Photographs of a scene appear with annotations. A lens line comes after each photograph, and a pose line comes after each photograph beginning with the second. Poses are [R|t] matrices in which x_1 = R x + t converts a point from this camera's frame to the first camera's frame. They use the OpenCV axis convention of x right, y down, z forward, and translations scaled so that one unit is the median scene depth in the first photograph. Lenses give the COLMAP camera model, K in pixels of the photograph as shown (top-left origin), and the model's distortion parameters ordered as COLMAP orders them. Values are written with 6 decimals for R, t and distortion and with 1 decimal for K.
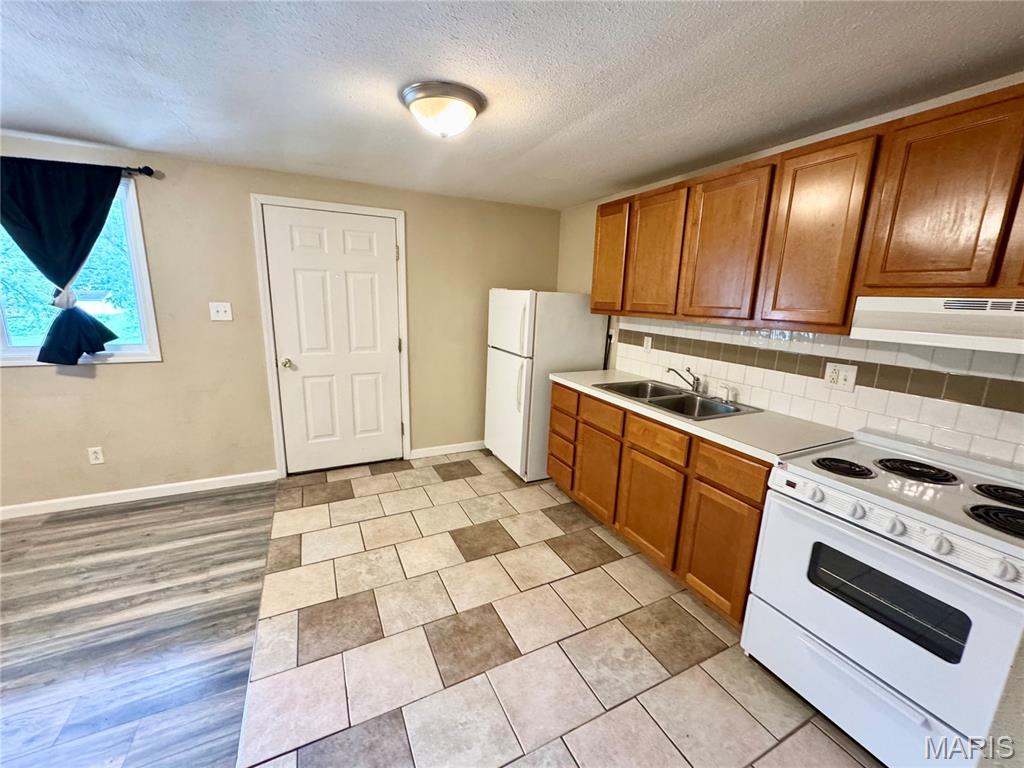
lens RADIAL K [[408.8, 0, 511.5], [0, 408.8, 384.0], [0, 0, 1]] dist [-0.002352, 0.000279]
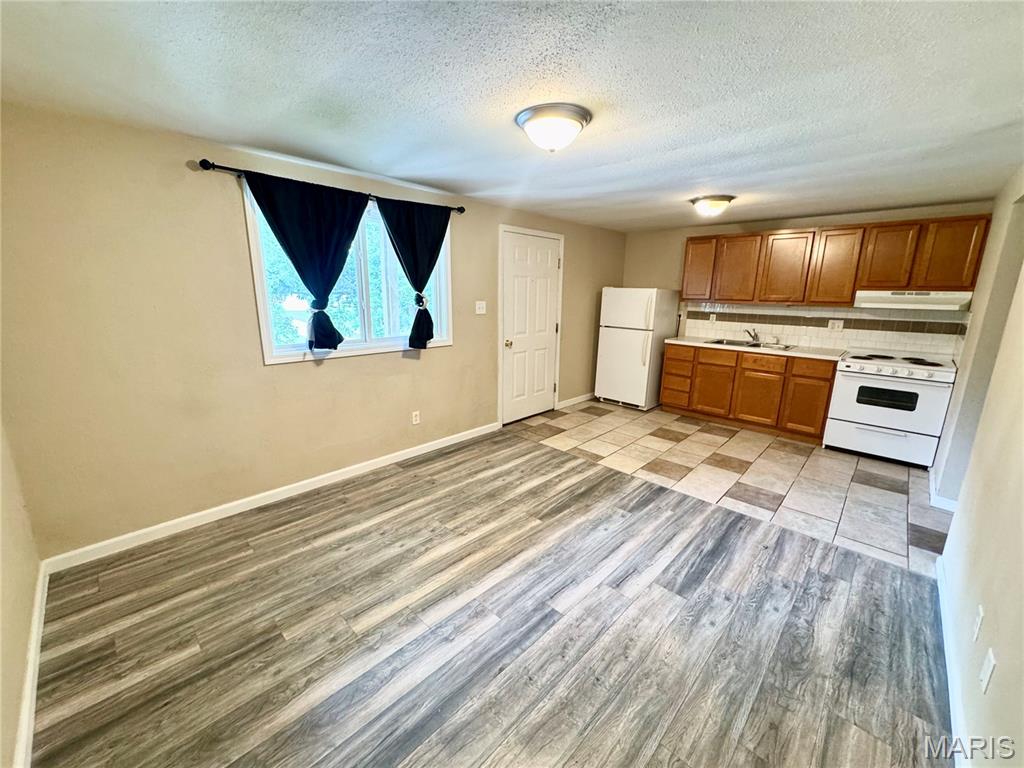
lens RADIAL K [[408.8, 0, 511.5], [0, 408.8, 384.0], [0, 0, 1]] dist [-0.002352, 0.000279]
pose [[0.938591, -0.095174, 0.331646, -1.199088], [0.088533, 0.995454, 0.035113, 0.046639], [-0.333480, -0.003595, 0.942750, -0.385242]]
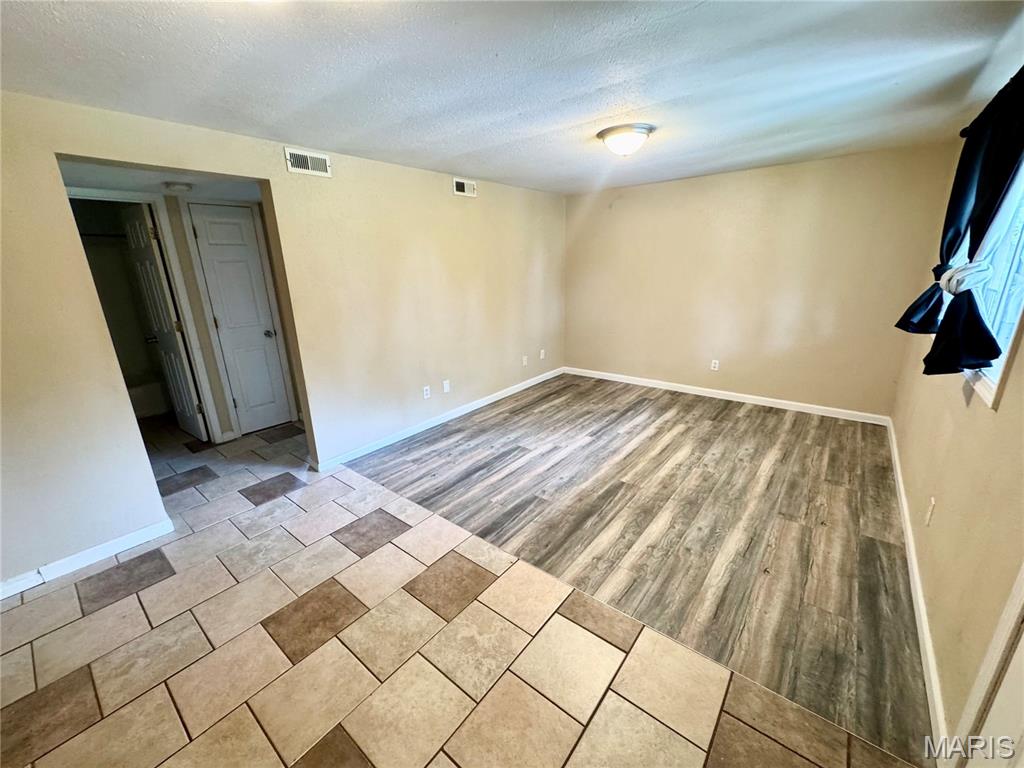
lens RADIAL K [[408.8, 0, 511.5], [0, 408.8, 384.0], [0, 0, 1]] dist [-0.002352, 0.000279]
pose [[-0.907415, 0.114986, -0.404198, -0.135925], [-0.089300, 0.887108, 0.452841, -0.268659], [0.410637, 0.447009, -0.794707, 1.199127]]
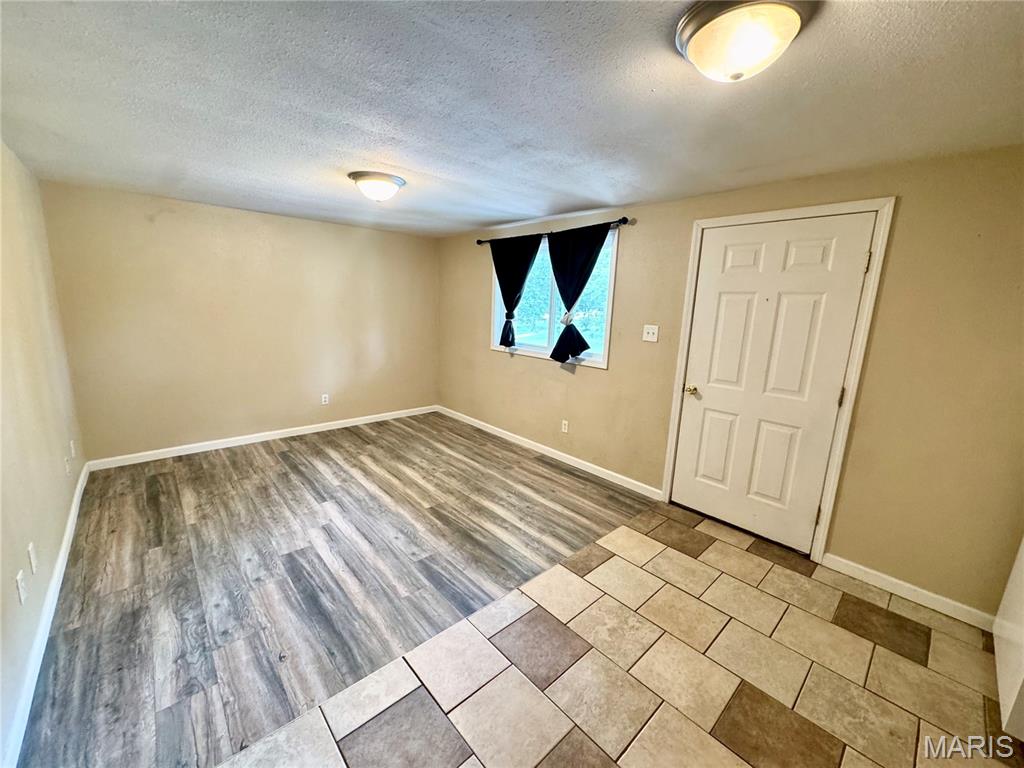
lens RADIAL K [[408.8, 0, 511.5], [0, 408.8, 384.0], [0, 0, 1]] dist [-0.002352, 0.000279]
pose [[0.277917, 0.166796, -0.946013, 0.279635], [-0.231601, 0.967393, 0.102527, -0.076954], [0.932268, 0.190604, 0.307486, 0.362284]]
